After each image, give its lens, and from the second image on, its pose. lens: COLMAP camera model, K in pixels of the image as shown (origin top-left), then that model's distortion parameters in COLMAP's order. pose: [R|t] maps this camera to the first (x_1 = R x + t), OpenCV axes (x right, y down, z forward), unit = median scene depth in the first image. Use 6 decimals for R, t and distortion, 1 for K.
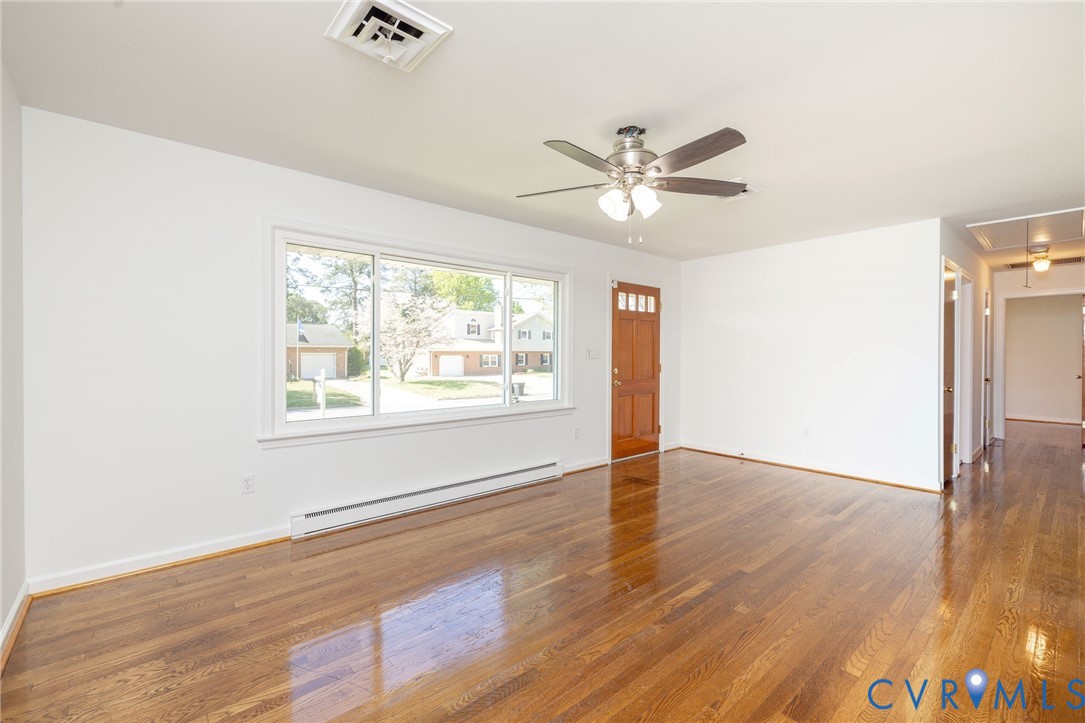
lens RADIAL K [[465.9, 0, 525.0], [0, 465.9, 359.2], [0, 0, 1]] dist [-0.000014, -0.000136]
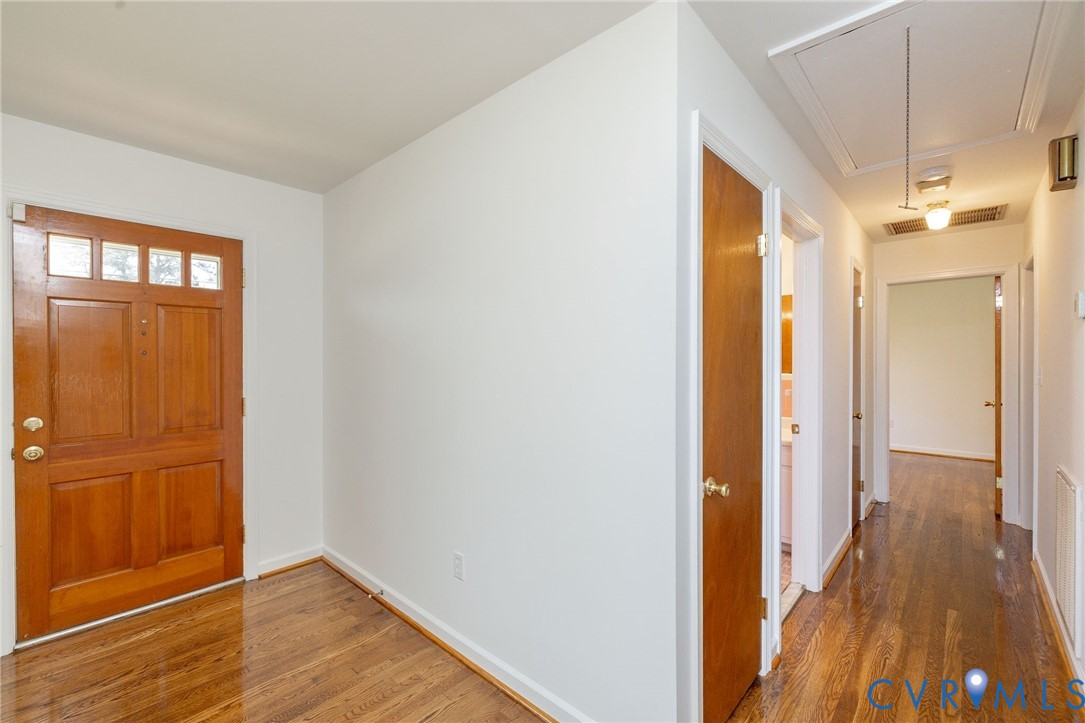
lens RADIAL K [[465.9, 0, 537.9], [0, 465.9, 358.5], [0, 0, 1]] dist [-0.000014, -0.000136]
pose [[0.991411, 0.000211, 0.130781, 0.533914], [0.000876, 0.999966, -0.008256, -0.026090], [-0.130779, 0.008299, 0.991377, 0.487145]]
